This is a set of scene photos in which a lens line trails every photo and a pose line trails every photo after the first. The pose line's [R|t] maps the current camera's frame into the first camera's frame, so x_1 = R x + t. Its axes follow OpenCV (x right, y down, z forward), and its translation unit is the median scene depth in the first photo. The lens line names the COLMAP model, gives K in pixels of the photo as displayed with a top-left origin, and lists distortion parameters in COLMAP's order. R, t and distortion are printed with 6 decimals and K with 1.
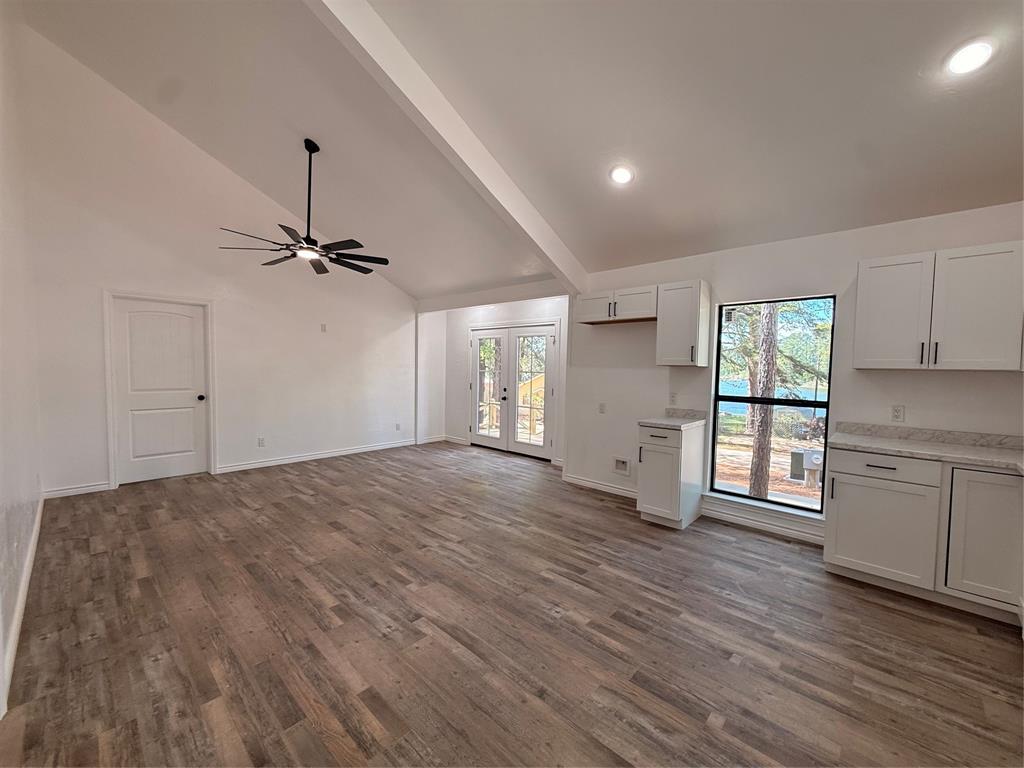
lens RADIAL K [[408.6, 0, 514.7], [0, 408.6, 386.1], [0, 0, 1]] dist [0.002085, -0.000508]
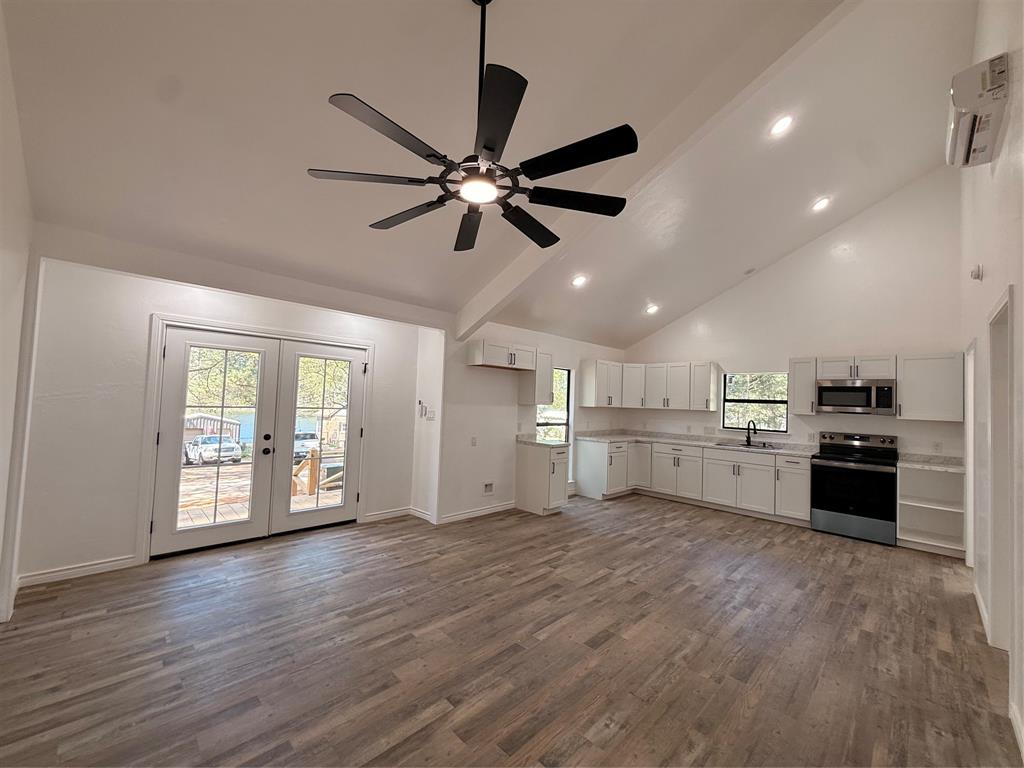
lens RADIAL K [[408.6, 0, 514.7], [0, 408.6, 386.1], [0, 0, 1]] dist [0.002085, -0.000508]
pose [[0.037360, 0.021279, 0.999075, -1.171819], [0.012979, 0.999679, -0.021777, -0.092674], [-0.999218, 0.013780, 0.037072, 1.117099]]
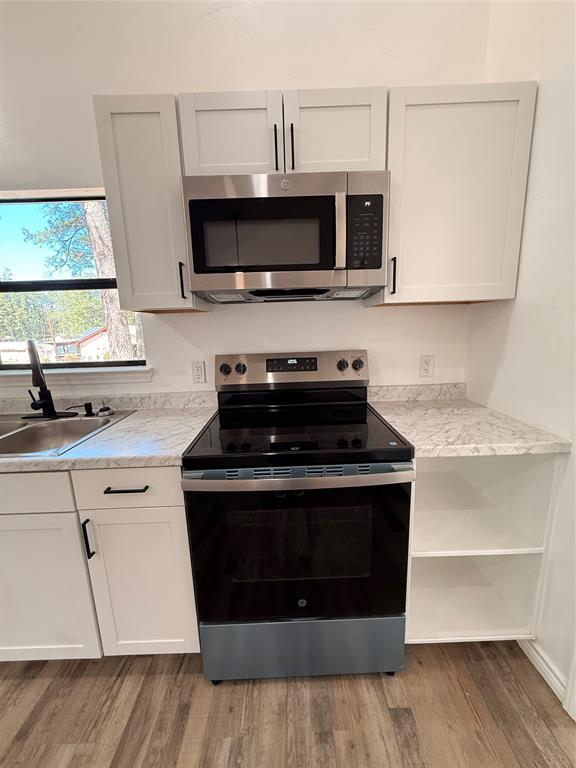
lens RADIAL K [[306.5, 0, 289.3], [0, 306.5, 381.9], [0, 0, 1]] dist [0.002085, -0.000508]
pose [[-0.683356, -0.128295, 0.718724, 0.044188], [0.055989, 0.972331, 0.226798, 0.005341], [-0.727935, 0.195224, -0.657265, 0.231573]]
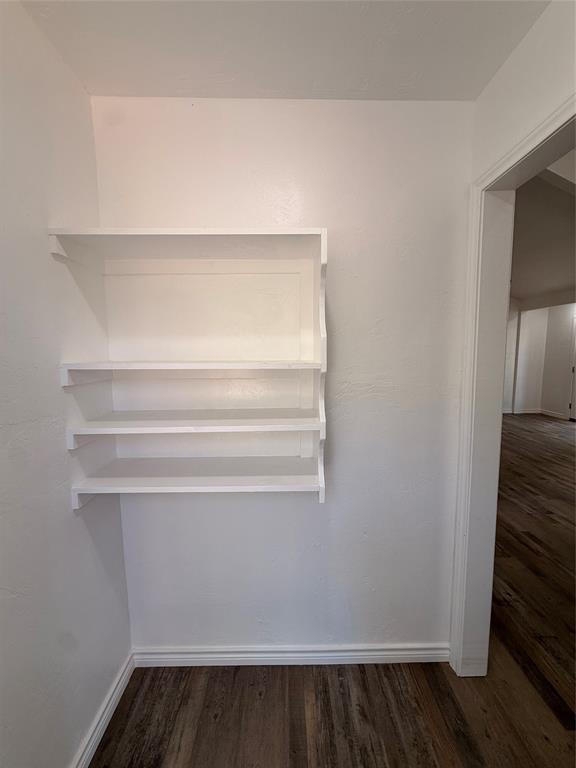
lens RADIAL K [[306.5, 0, 289.3], [0, 306.5, 381.9], [0, 0, 1]] dist [0.002085, -0.000508]
pose [[0.688375, 0.052488, -0.723454, -0.063785], [-0.017363, 0.998285, 0.055906, 0.000655], [0.725147, -0.025923, 0.688106, -0.361245]]
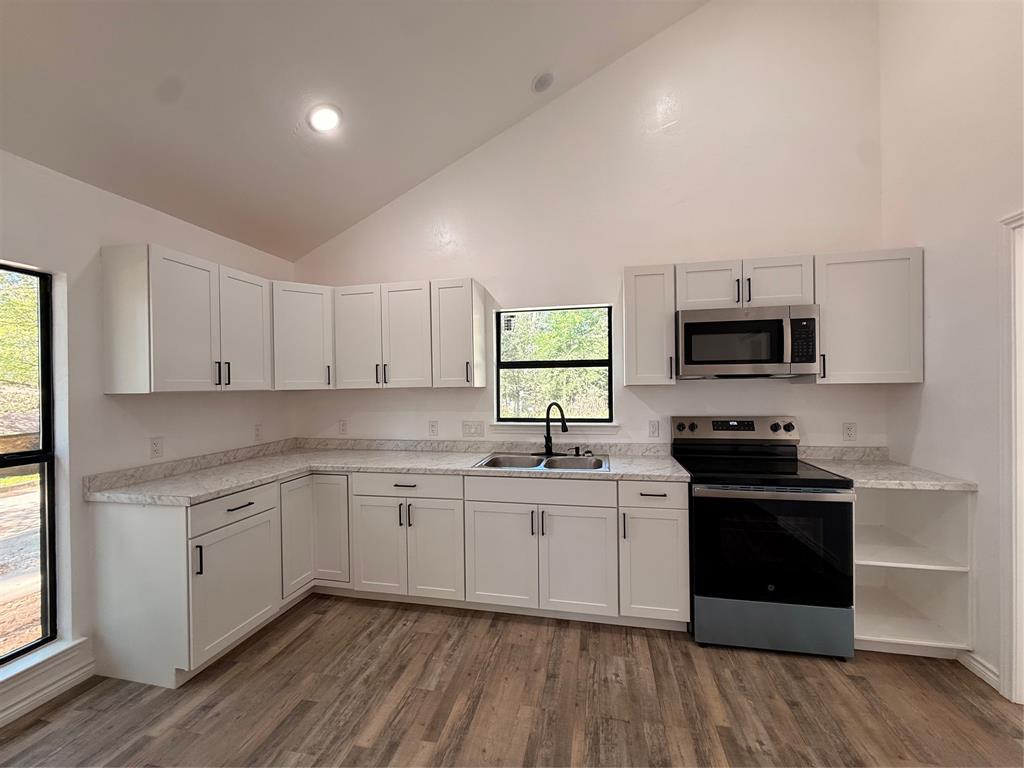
lens RADIAL K [[408.6, 0, 514.7], [0, 408.6, 386.1], [0, 0, 1]] dist [0.002085, -0.000508]
pose [[-0.514034, -0.011742, 0.857689, -0.090200], [0.046266, 0.998071, 0.041392, -0.044452], [-0.856521, 0.060959, -0.512499, 0.678834]]
